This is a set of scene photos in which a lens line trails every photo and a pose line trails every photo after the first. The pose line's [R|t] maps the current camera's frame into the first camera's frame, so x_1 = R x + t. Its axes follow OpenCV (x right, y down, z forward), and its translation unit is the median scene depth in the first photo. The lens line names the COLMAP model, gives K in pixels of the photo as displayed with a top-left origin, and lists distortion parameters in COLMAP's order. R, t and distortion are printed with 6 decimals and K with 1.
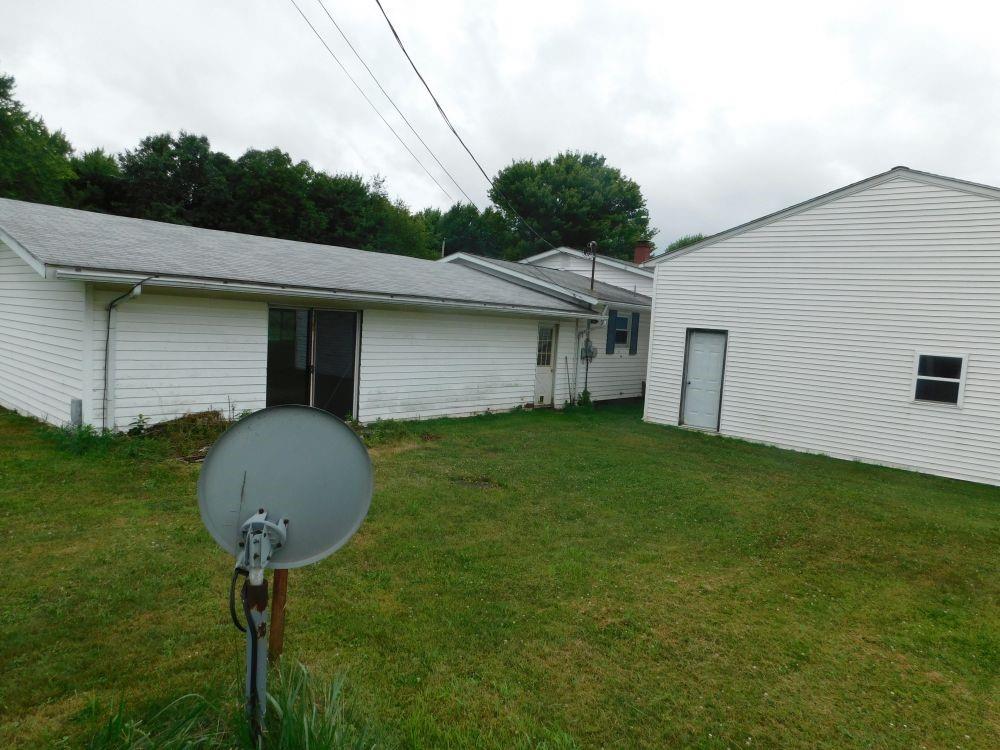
lens RADIAL K [[643.5, 0, 499.7], [0, 643.5, 377.5], [0, 0, 1]] dist [-0.076546, 0.027345]
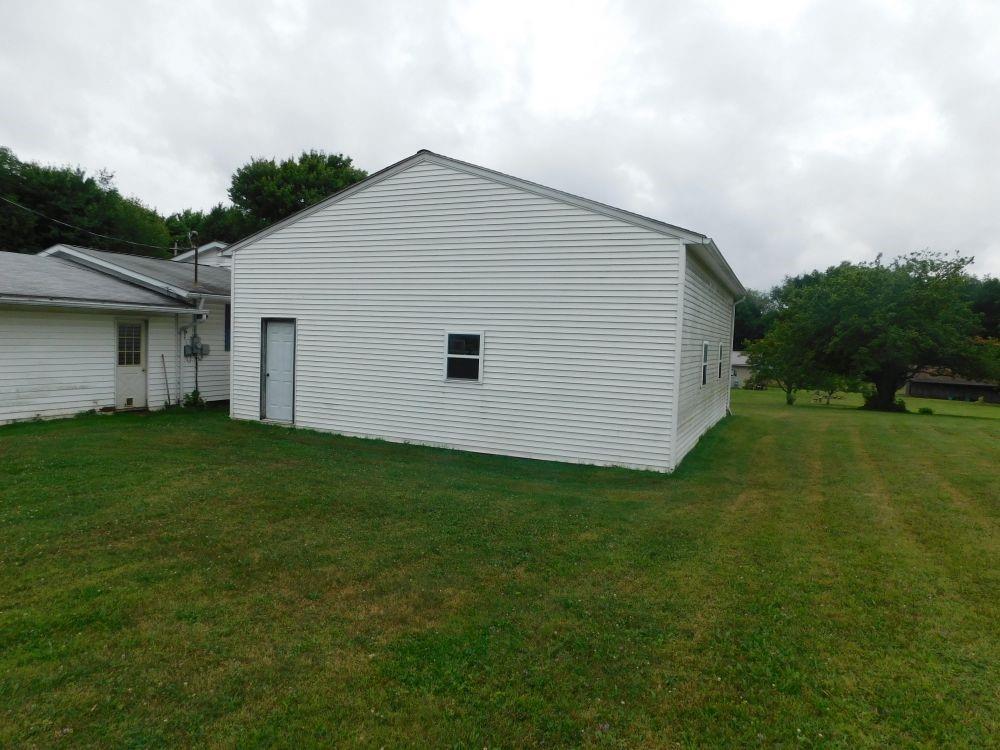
lens RADIAL K [[643.5, 0, 508.8], [0, 643.5, 378.8], [0, 0, 1]] dist [-0.076546, 0.027345]
pose [[0.949625, -0.049007, 0.309534, 0.313445], [0.051637, 0.998666, -0.000305, 0.030204], [-0.309106, 0.016273, 0.950888, -0.018561]]
